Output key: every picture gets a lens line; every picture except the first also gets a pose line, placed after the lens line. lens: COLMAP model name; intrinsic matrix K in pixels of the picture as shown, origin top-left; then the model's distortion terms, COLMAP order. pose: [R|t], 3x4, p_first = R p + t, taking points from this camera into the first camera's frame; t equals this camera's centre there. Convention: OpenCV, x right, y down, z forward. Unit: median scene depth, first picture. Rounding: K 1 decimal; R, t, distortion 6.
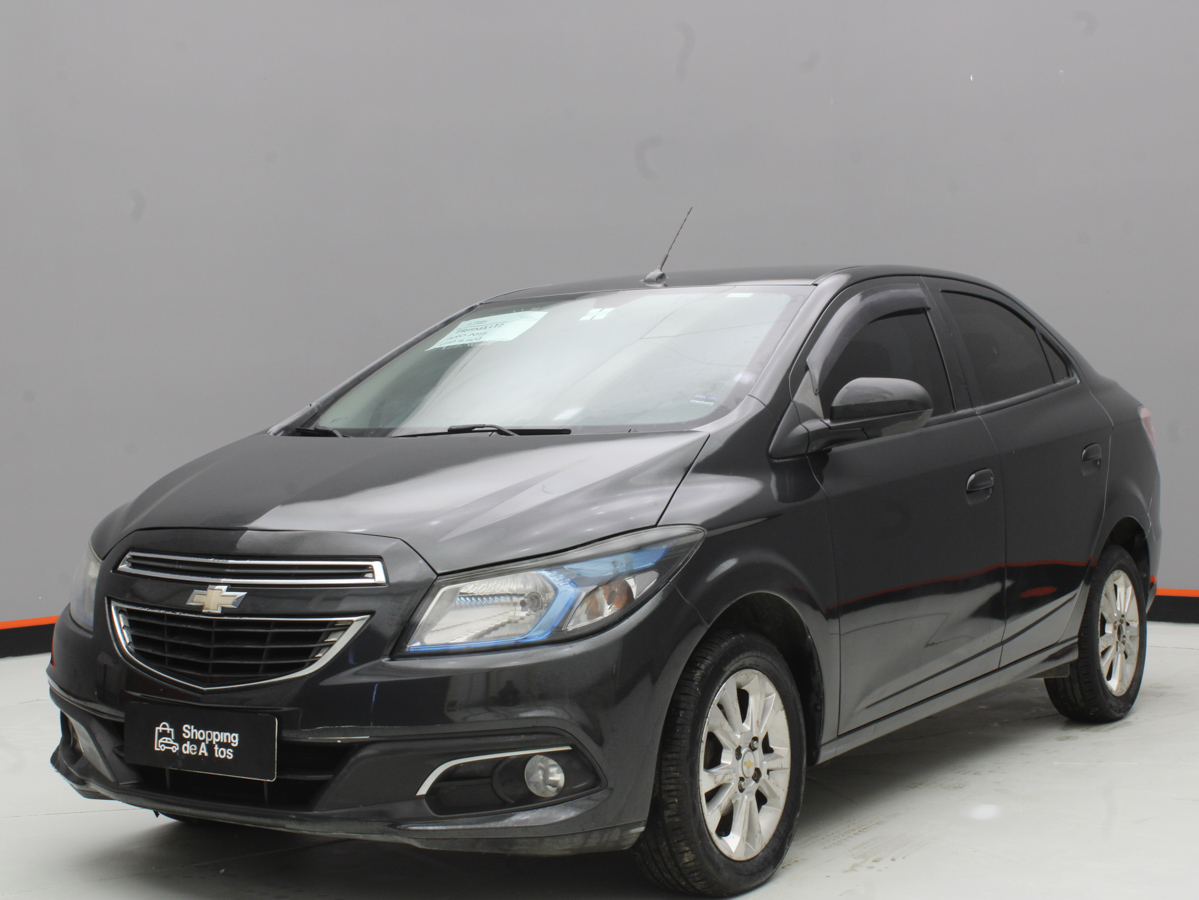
lens RADIAL K [[1840.2, 0, 599.5], [0, 1840.2, 450.0], [0, 0, 1]] dist [-0.023143, -0.012664]
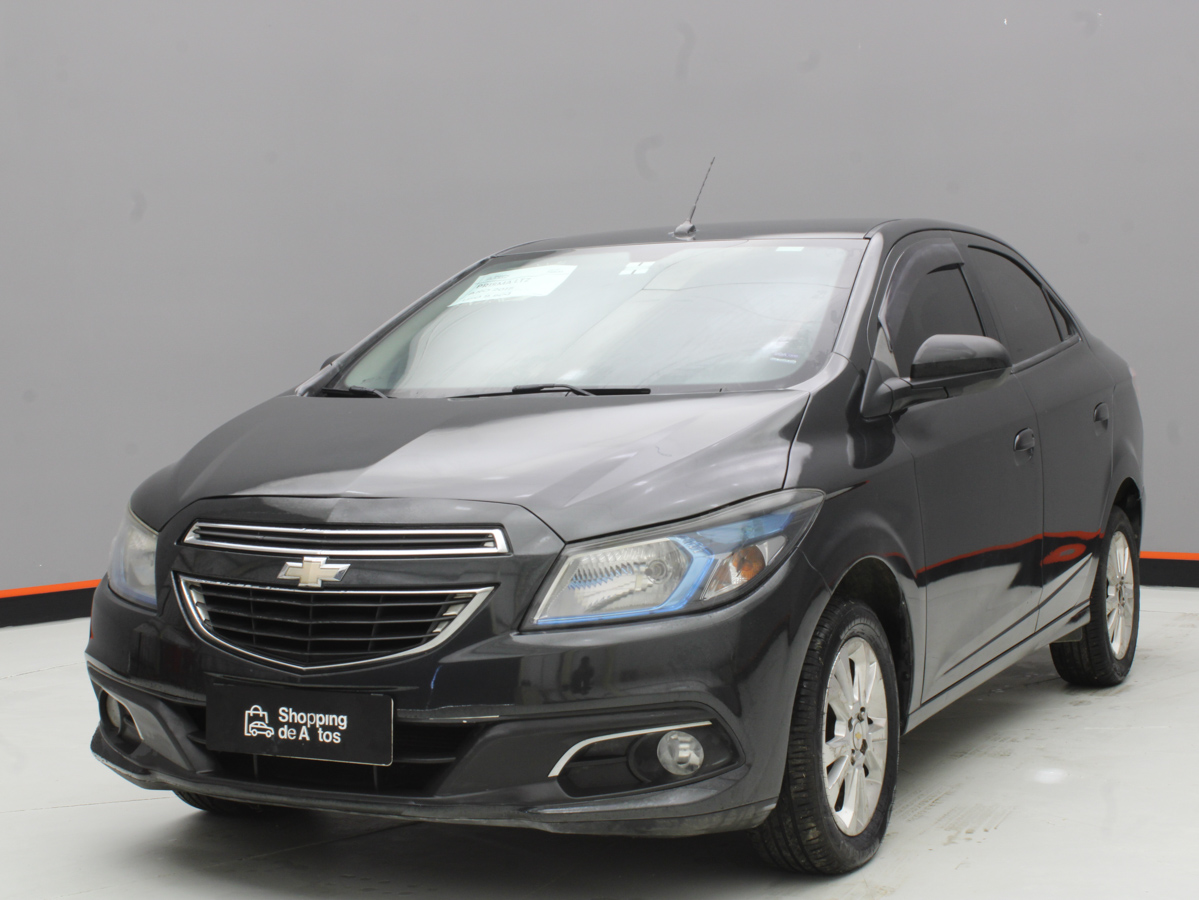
lens RADIAL K [[1906.5, 0, 599.5], [0, 1906.5, 450.0], [0, 0, 1]] dist [-0.020810, 0.028998]
pose [[0.994017, -0.006319, 0.109041, -0.168850], [0.004253, 0.999807, 0.019162, 0.001582], [-0.109141, -0.018584, 0.993853, 0.027267]]
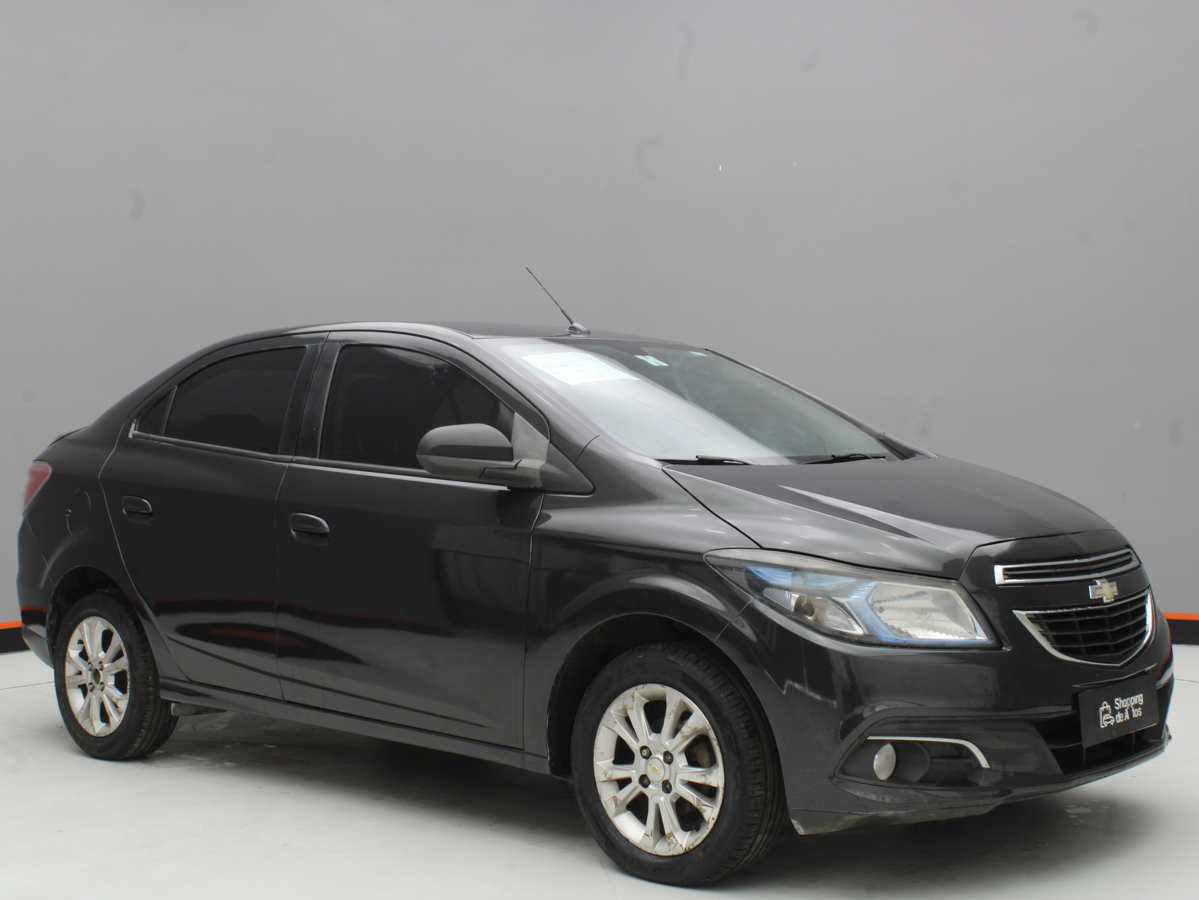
lens RADIAL K [[1573.1, 0, 599.5], [0, 1573.1, 450.0], [0, 0, 1]] dist [-0.006589, 0.019910]
pose [[0.169542, 0.015339, 0.985404, -1.272034], [0.032467, 0.999249, -0.021140, 0.000390], [-0.984988, 0.035577, 0.168917, 1.142827]]
